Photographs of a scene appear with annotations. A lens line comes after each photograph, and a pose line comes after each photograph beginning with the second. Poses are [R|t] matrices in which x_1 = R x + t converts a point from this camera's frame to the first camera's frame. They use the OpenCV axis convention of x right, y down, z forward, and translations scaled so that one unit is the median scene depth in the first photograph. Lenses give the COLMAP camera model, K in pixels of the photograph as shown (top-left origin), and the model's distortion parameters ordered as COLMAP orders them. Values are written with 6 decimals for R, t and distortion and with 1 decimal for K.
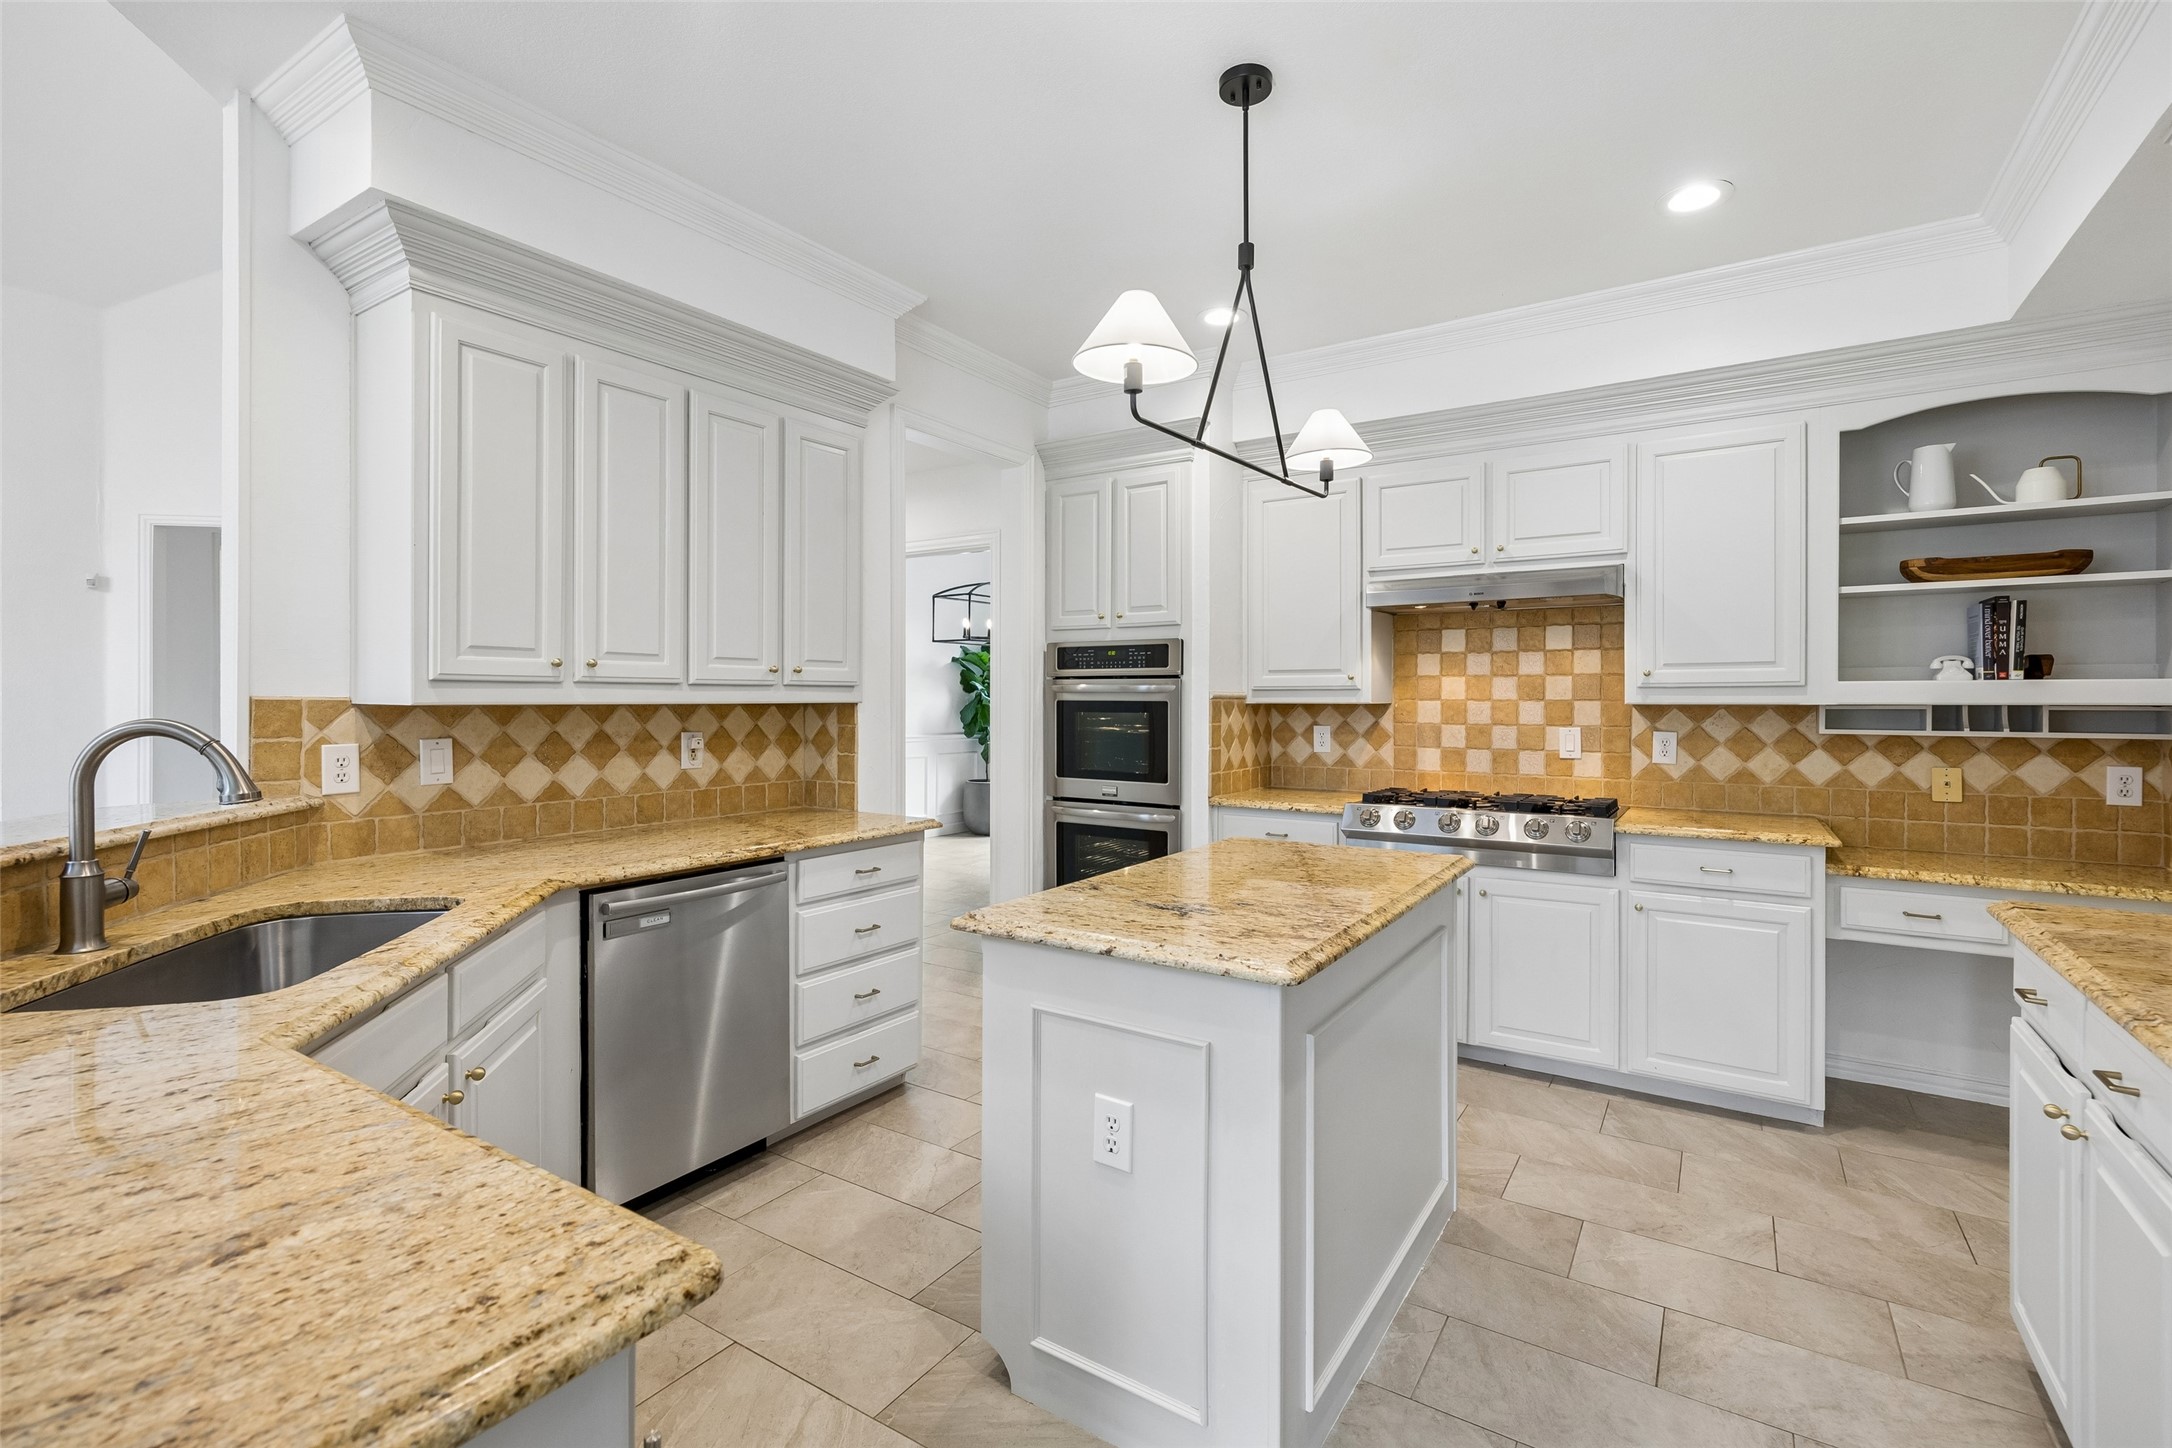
lens RADIAL K [[972.7, 0, 1099.0], [0, 972.7, 704.5], [0, 0, 1]] dist [0.000251, -0.000103]
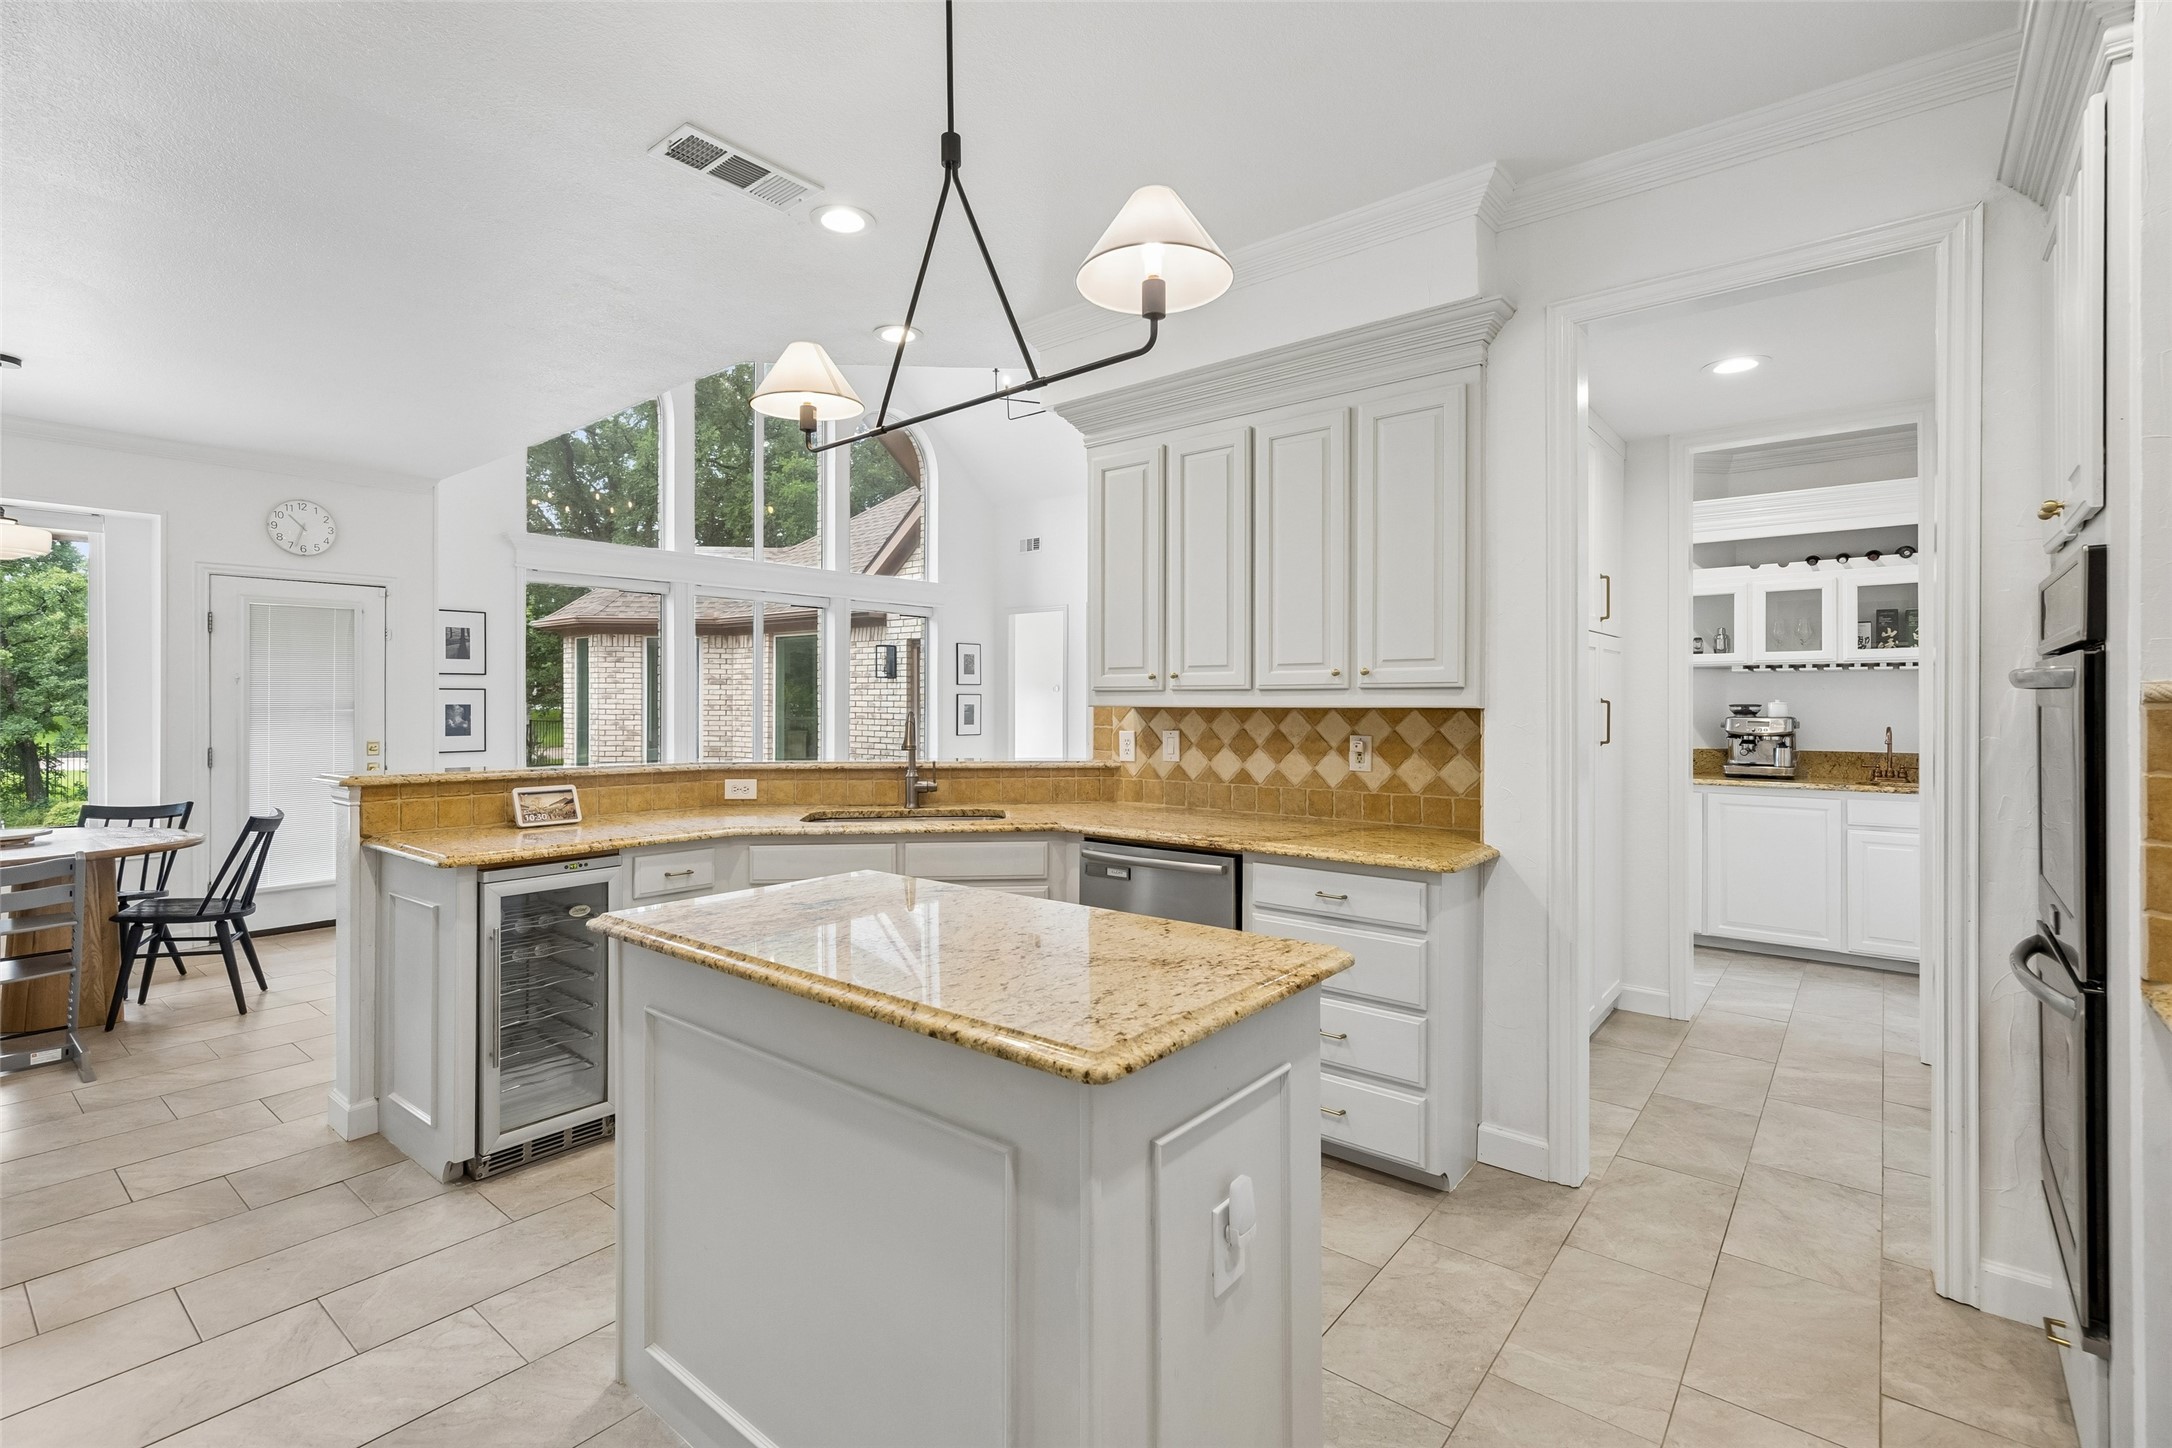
lens RADIAL K [[972.7, 0, 1078.2], [0, 972.7, 734.0], [0, 0, 1]] dist [0.000251, -0.000103]
pose [[-0.115136, 0.031894, -0.992838, 0.708958], [-0.005430, 0.999449, 0.032736, -0.005452], [0.993335, 0.009160, -0.114899, 0.932737]]
